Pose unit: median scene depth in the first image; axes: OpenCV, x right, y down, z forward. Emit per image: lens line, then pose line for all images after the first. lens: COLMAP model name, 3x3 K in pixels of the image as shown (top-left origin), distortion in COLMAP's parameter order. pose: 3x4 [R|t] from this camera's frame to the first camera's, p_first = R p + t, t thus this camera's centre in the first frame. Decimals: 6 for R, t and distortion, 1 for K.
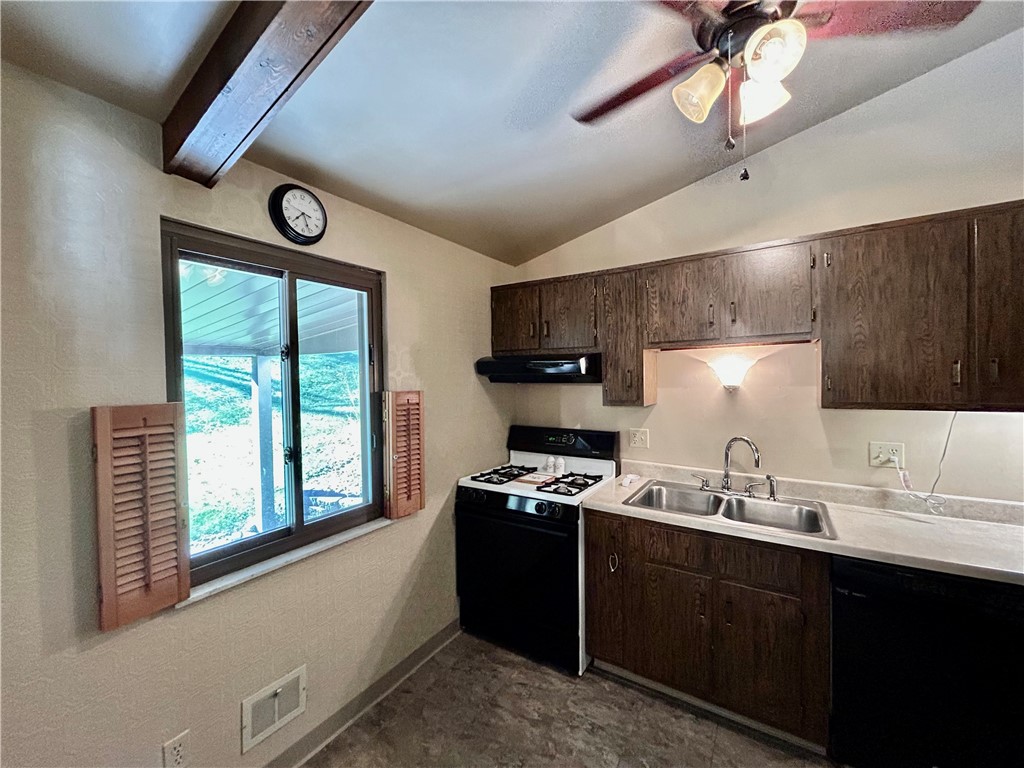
lens RADIAL K [[413.5, 0, 510.9], [0, 413.5, 384.6], [0, 0, 1]] dist [-0.001893, 0.000443]
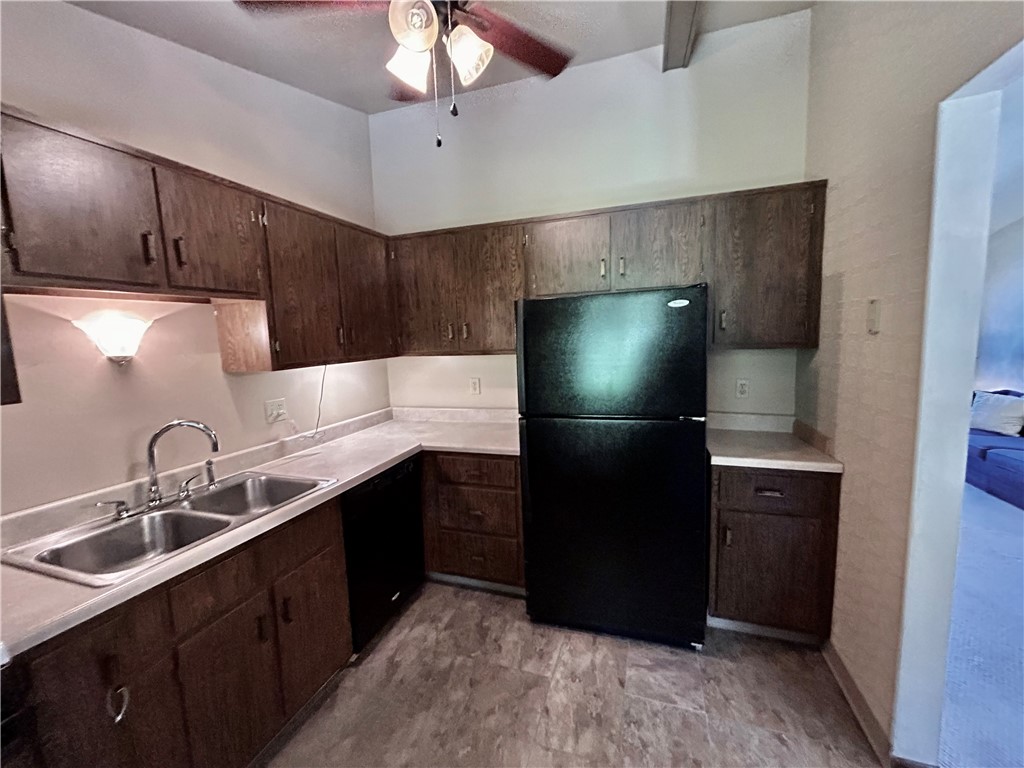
lens RADIAL K [[413.5, 0, 510.7], [0, 413.5, 384.9], [0, 0, 1]] dist [-0.001893, 0.000443]
pose [[-0.247265, -0.090444, 0.964717, -0.328710], [0.056267, 0.992614, 0.107481, 0.014323], [-0.967313, 0.080858, -0.240350, 0.628011]]
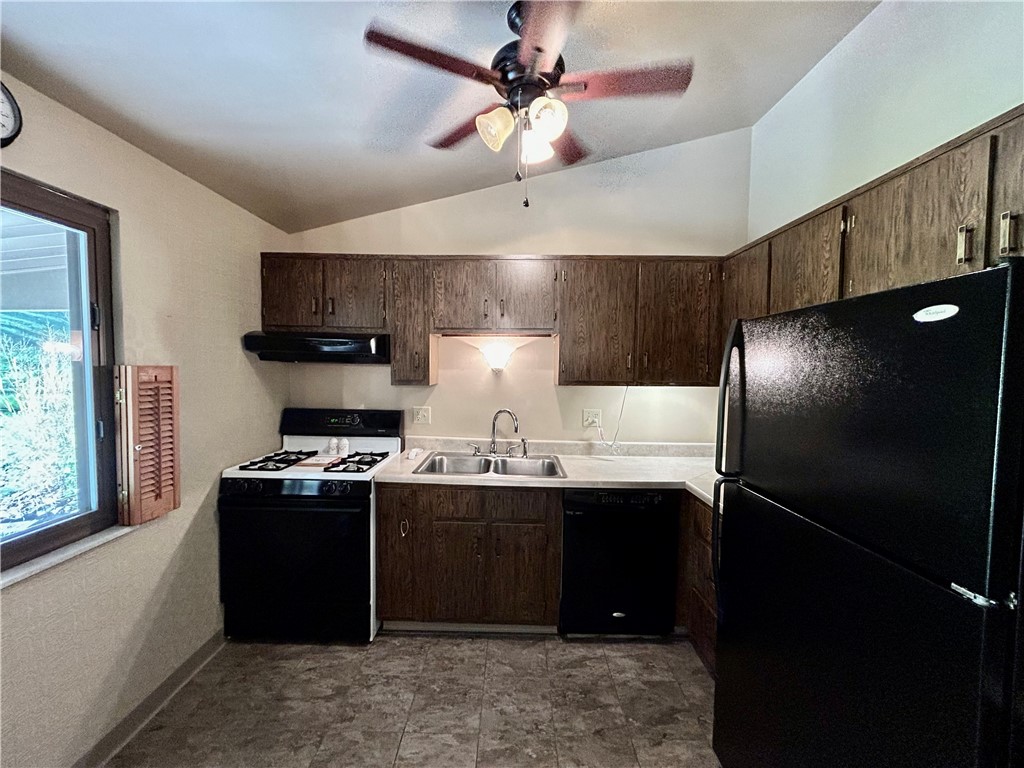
lens RADIAL K [[413.5, 0, 512.1], [0, 413.5, 385.9], [0, 0, 1]] dist [-0.001893, 0.000443]
pose [[0.841791, -0.001994, 0.539800, -0.100132], [-0.016540, 0.999428, 0.029485, 0.020085], [-0.539551, -0.033748, 0.841277, -0.056744]]
